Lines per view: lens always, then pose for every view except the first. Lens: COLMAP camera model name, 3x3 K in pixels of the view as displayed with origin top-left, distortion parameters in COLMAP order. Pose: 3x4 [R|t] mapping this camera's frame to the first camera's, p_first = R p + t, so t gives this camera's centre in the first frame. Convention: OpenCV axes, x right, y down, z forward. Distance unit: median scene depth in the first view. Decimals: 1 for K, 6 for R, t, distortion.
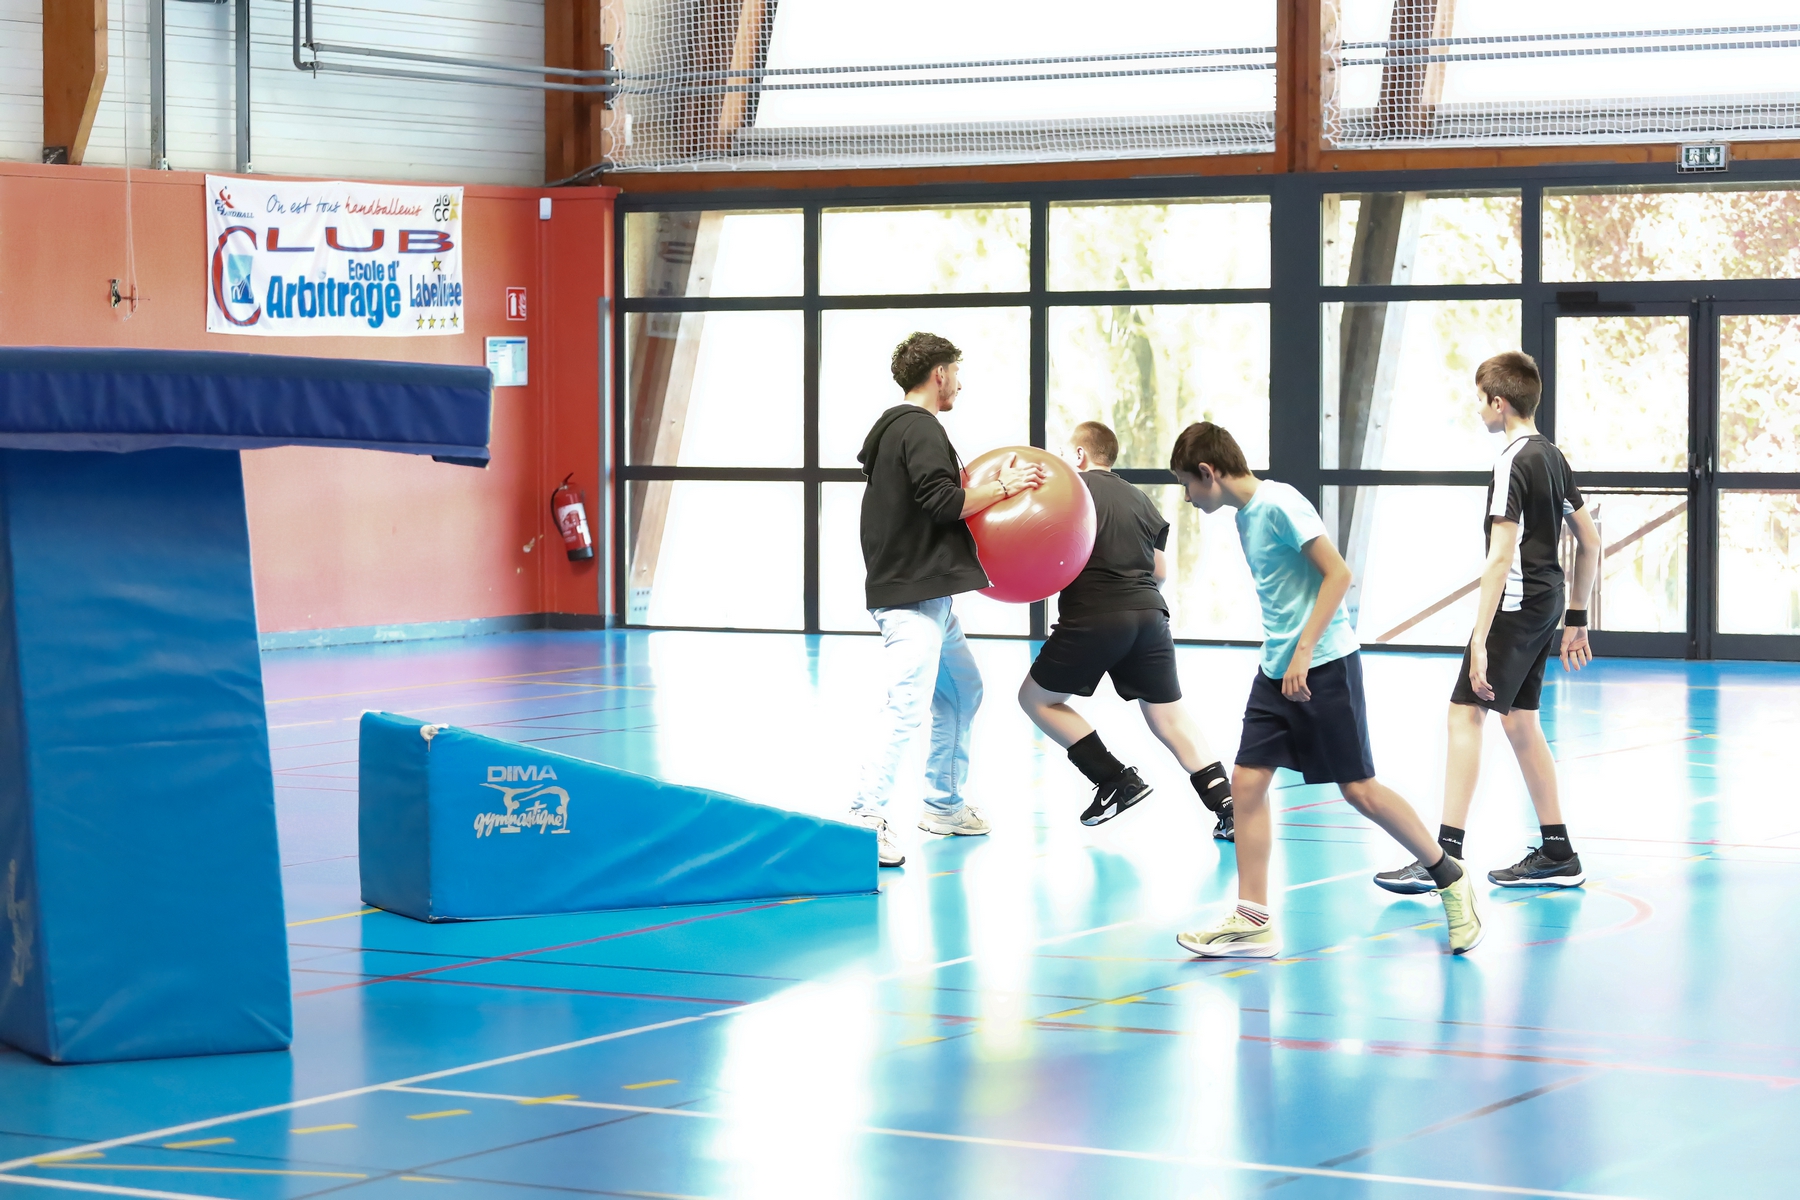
lens RADIAL K [[4746.4, 0, 900.0], [0, 4746.4, 600.0], [0, 0, 1]] dist [0.039902, -0.157060]
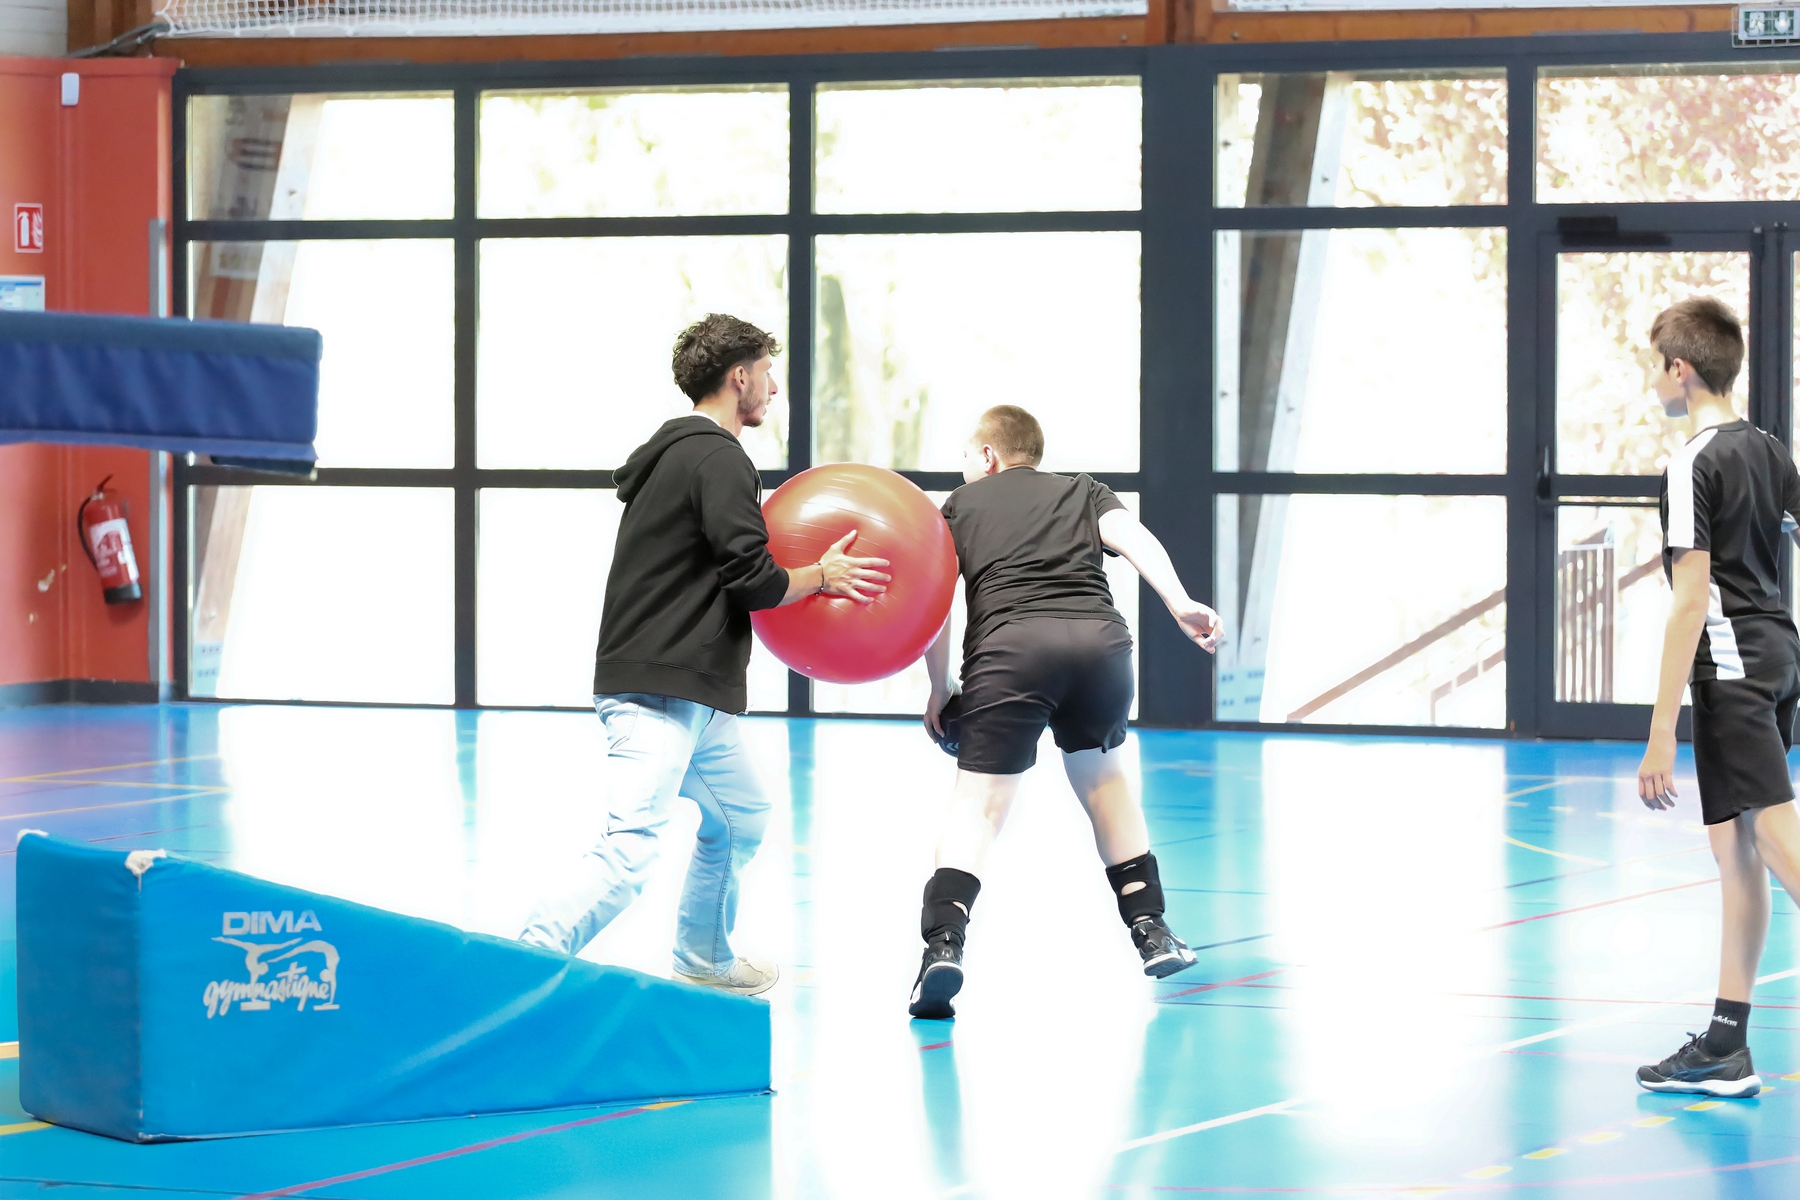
lens RADIAL K [[6836.4, 0, 900.0], [0, 6836.4, 600.0], [0, 0, 1]] dist [0.070026, 0.174184]
pose [[0.997267, -0.000455, 0.073884, -0.029813], [0.001050, 0.999967, -0.008021, -0.000782], [-0.073878, 0.008077, 0.997235, 0.007680]]
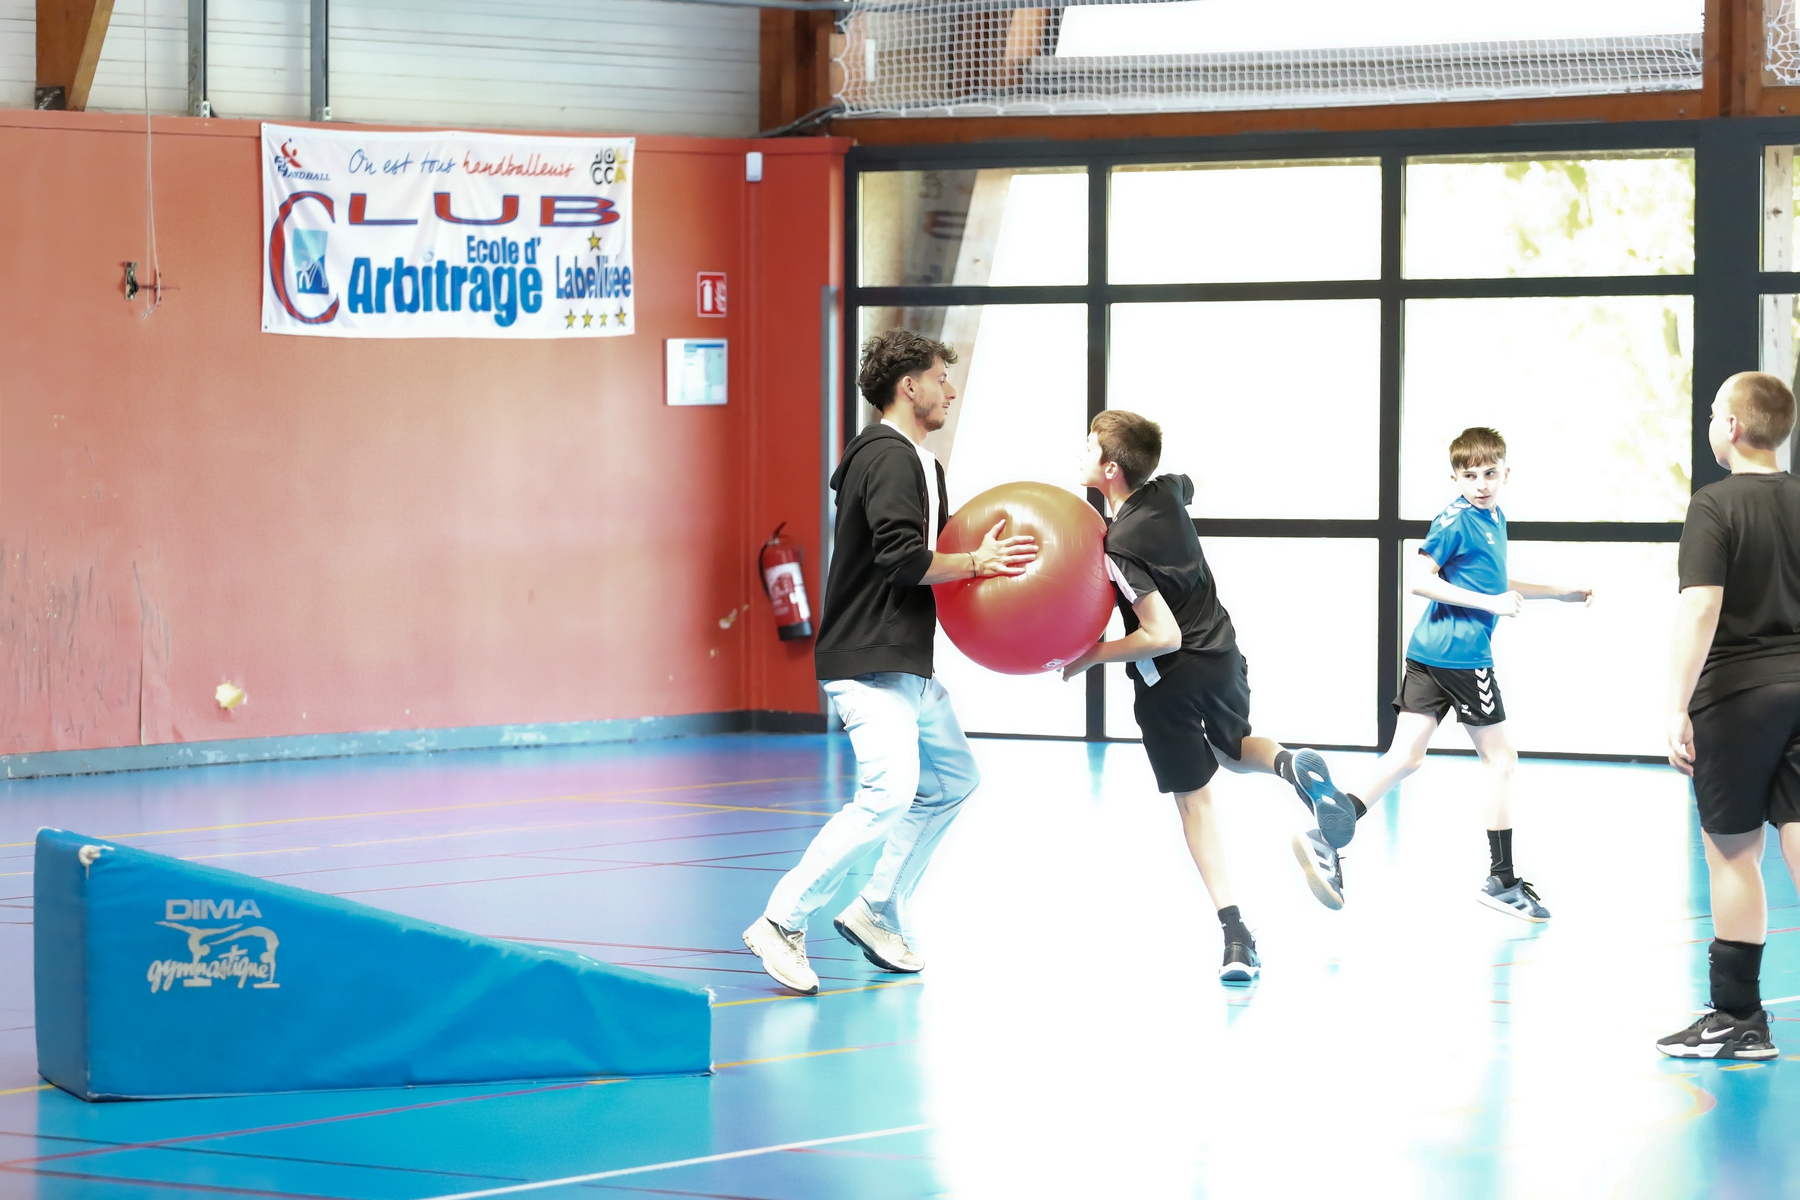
lens RADIAL K [[6633.5, 0, 900.0], [0, 6633.5, 600.0], [0, 0, 1]] dist [0.109340, -0.459960]
pose [[0.992731, 0.007049, -0.120144, 0.077257], [-0.008876, 0.999853, -0.014680, 0.000504], [0.120023, 0.015639, 0.992648, -0.029397]]
